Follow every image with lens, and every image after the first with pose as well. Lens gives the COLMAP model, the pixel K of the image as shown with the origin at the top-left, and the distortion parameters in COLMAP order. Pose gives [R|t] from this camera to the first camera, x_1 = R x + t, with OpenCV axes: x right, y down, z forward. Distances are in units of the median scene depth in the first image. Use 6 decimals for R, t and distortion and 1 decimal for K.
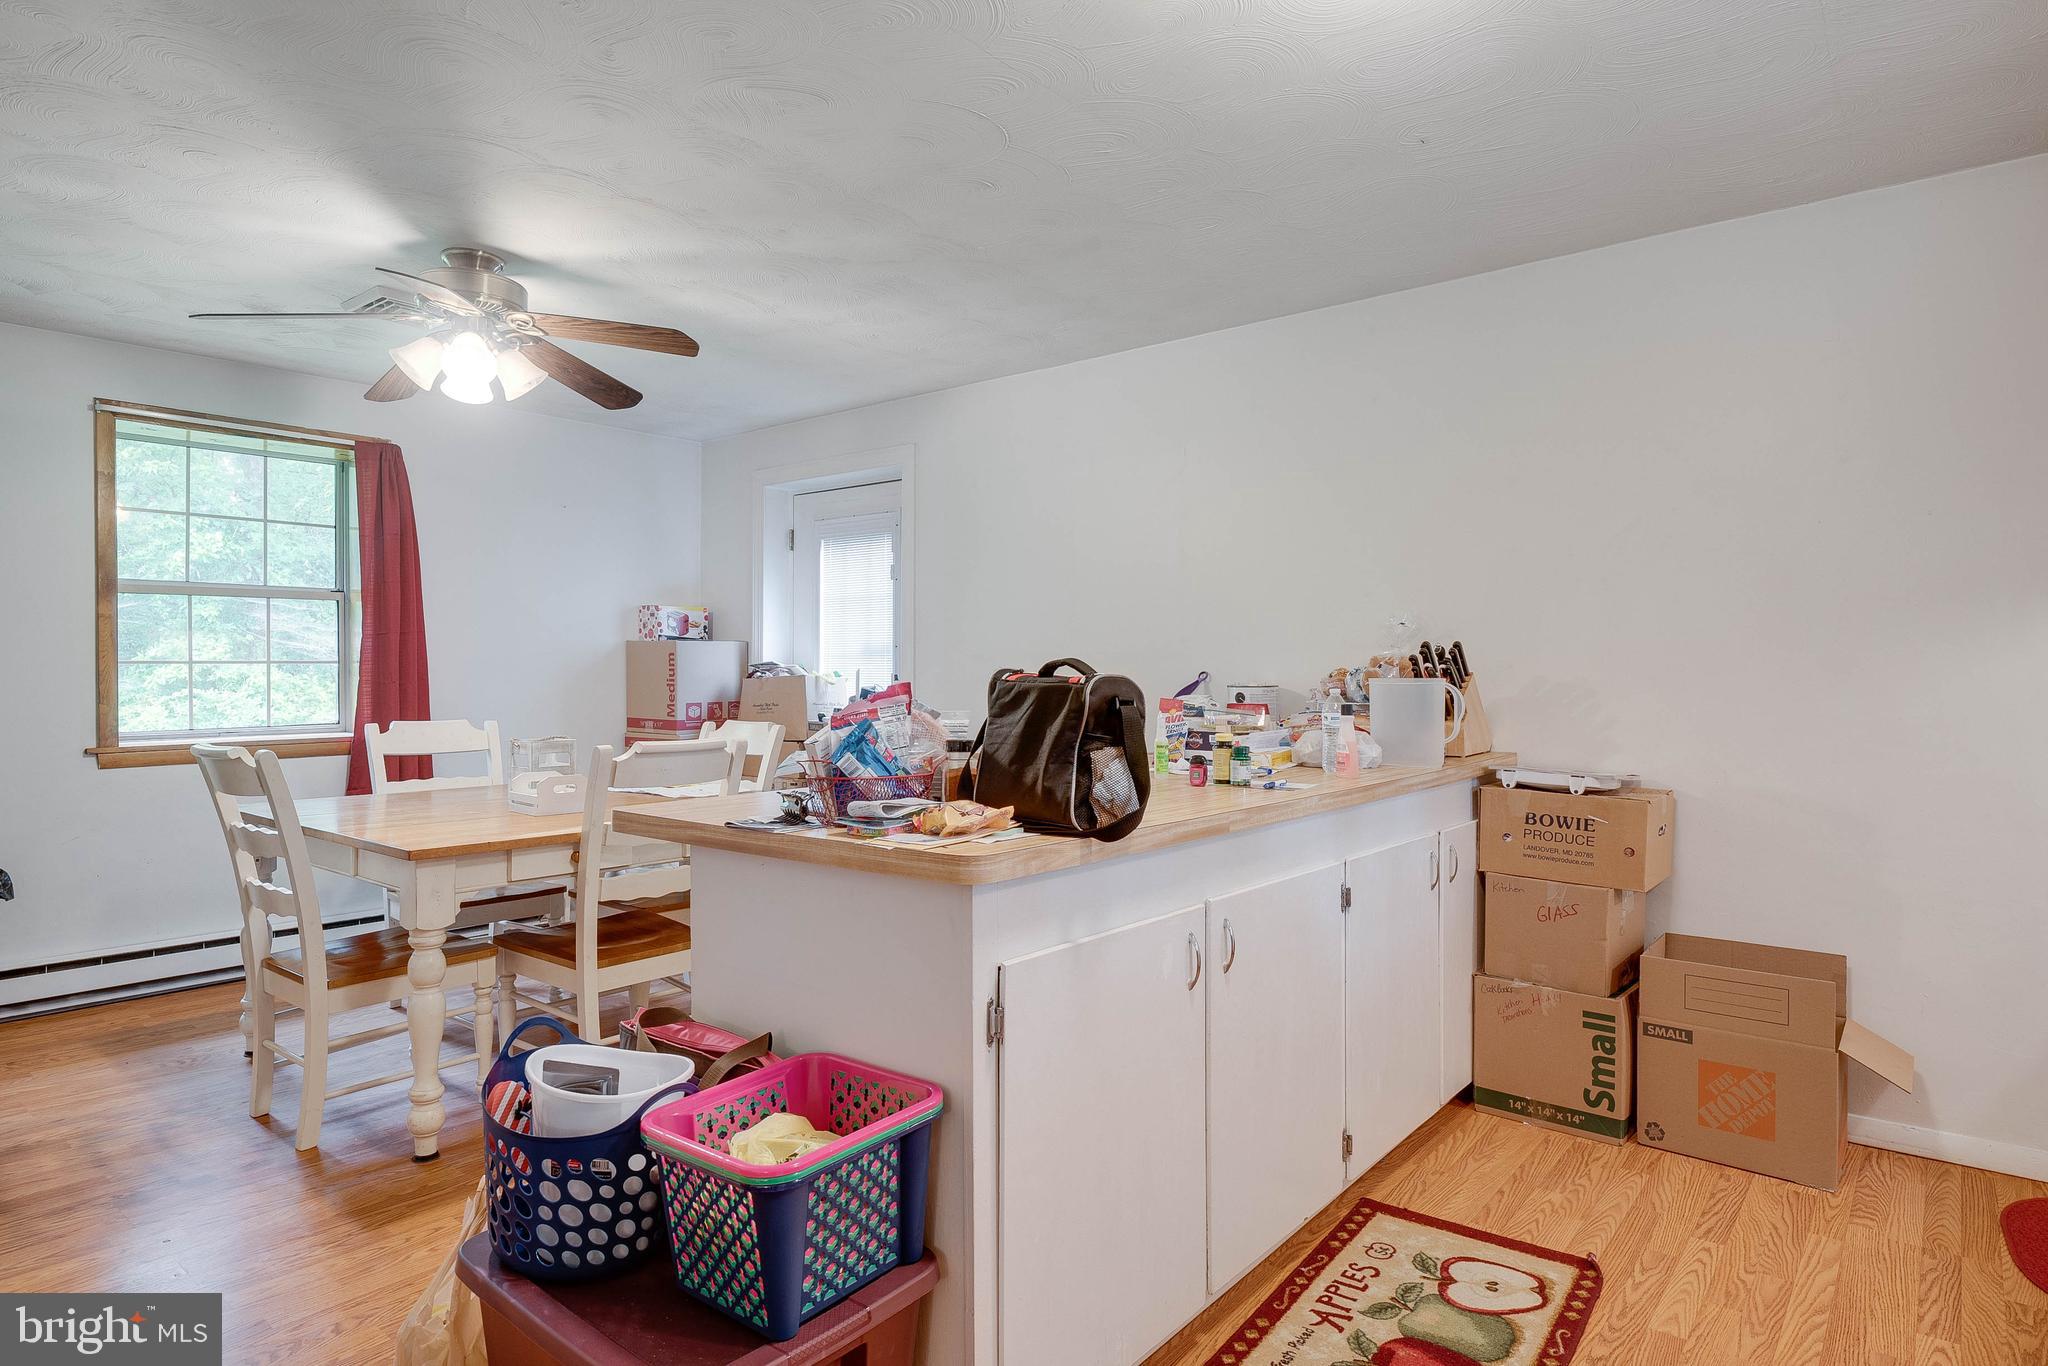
lens RADIAL K [[1166.1, 0, 1025.5], [0, 1166.1, 683.1], [0, 0, 1]] dist [0.002637, -0.004902]
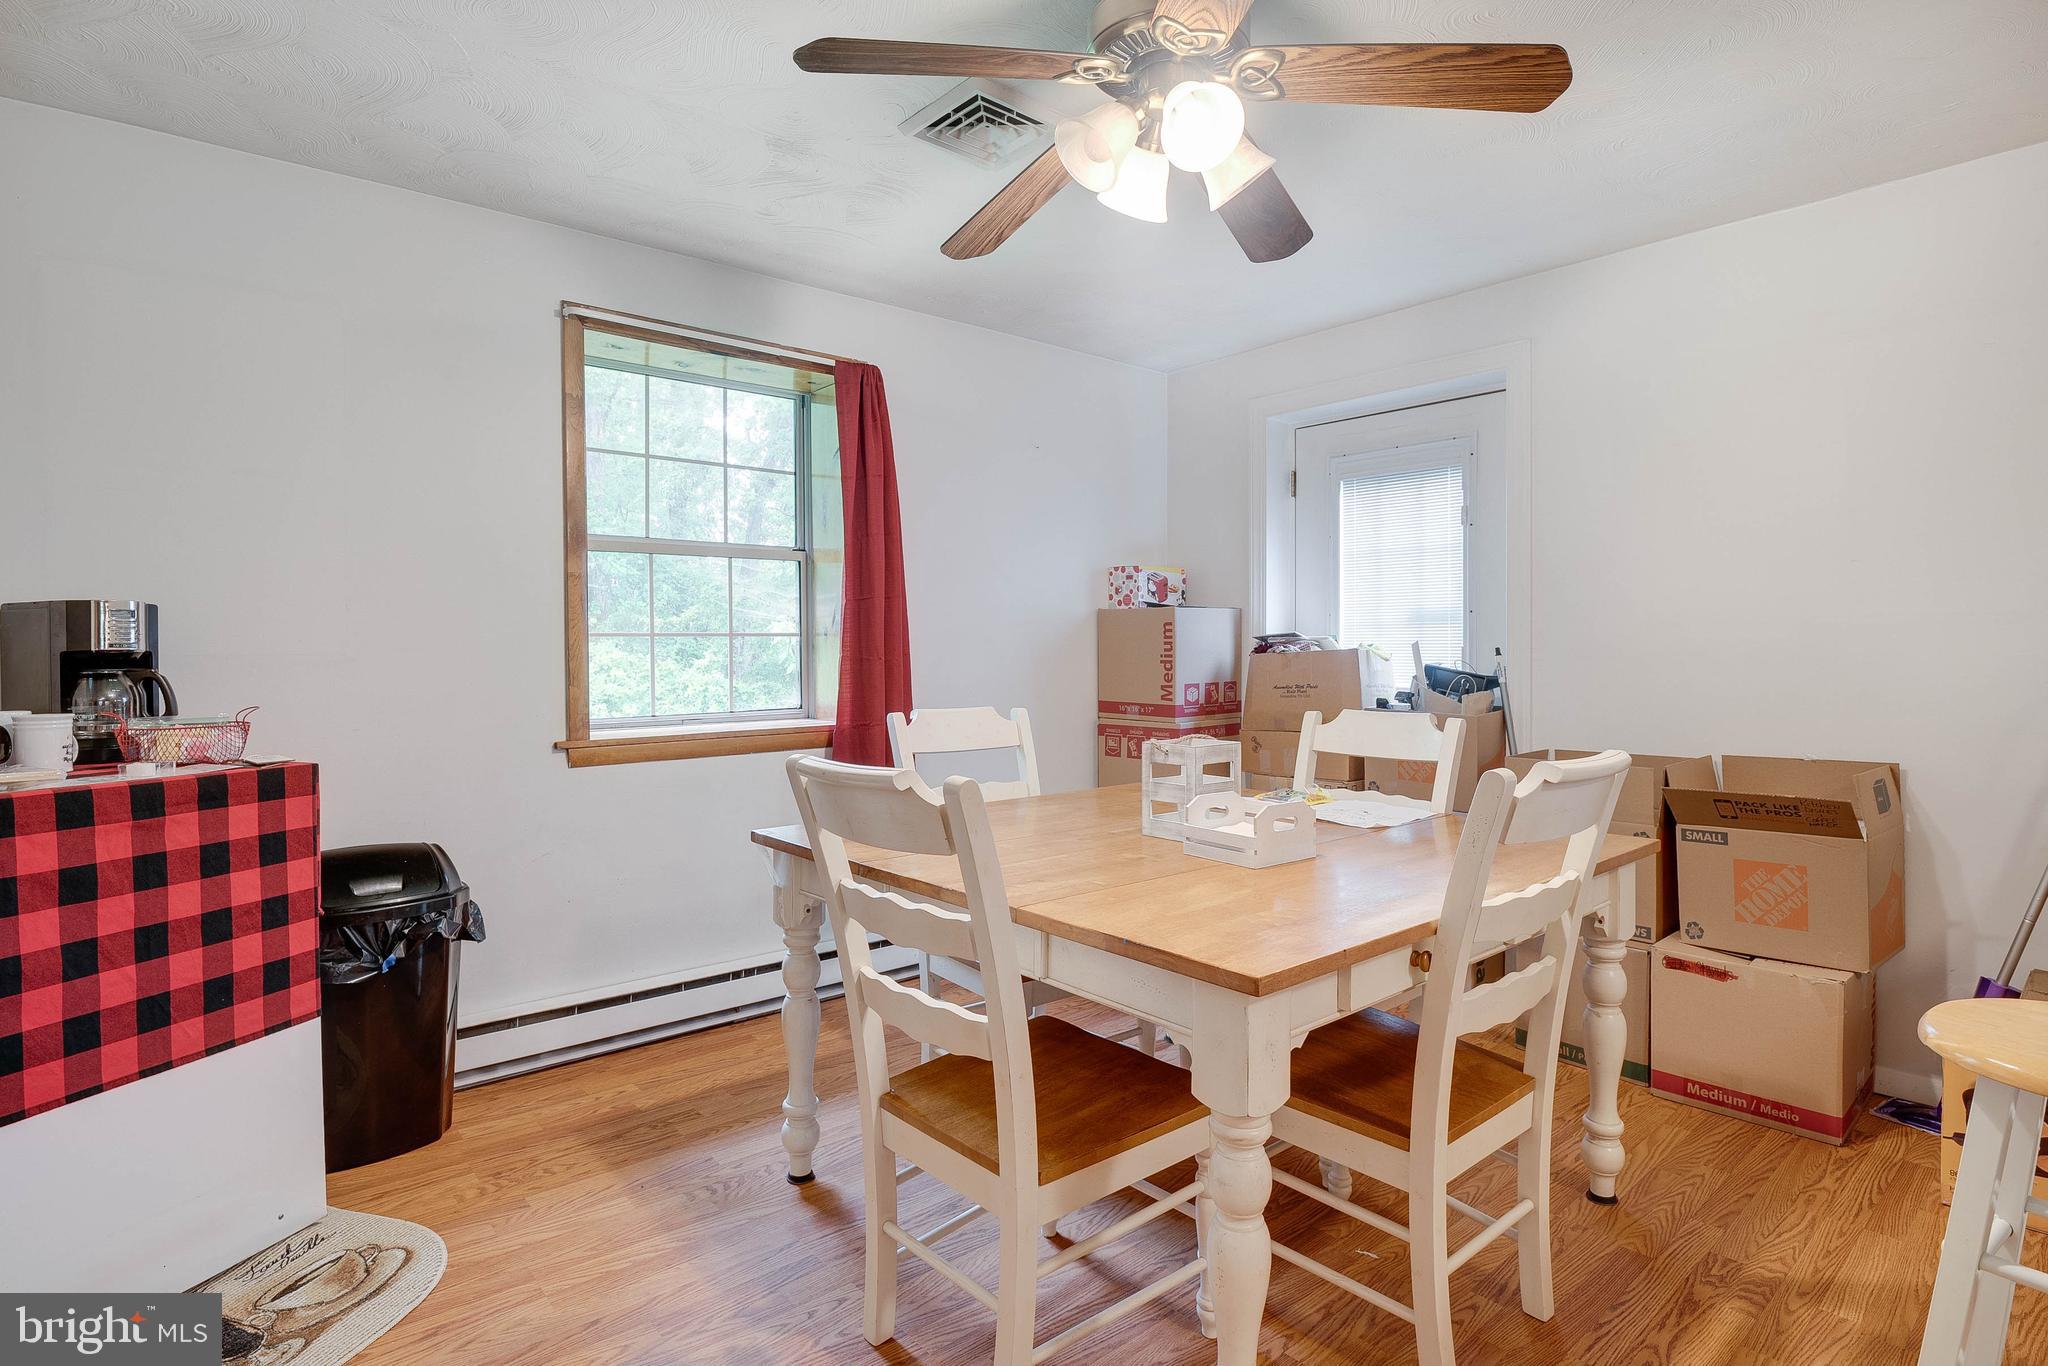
lens RADIAL K [[1018.5, 0, 1022.3], [0, 1018.5, 667.0], [0, 0, 1]] dist [-0.018576, -0.003528]
pose [[0.987840, -0.001050, -0.155468, -0.332998], [0.001692, 0.999991, 0.004000, 0.002623], [0.155462, -0.004215, 0.987833, 0.318376]]
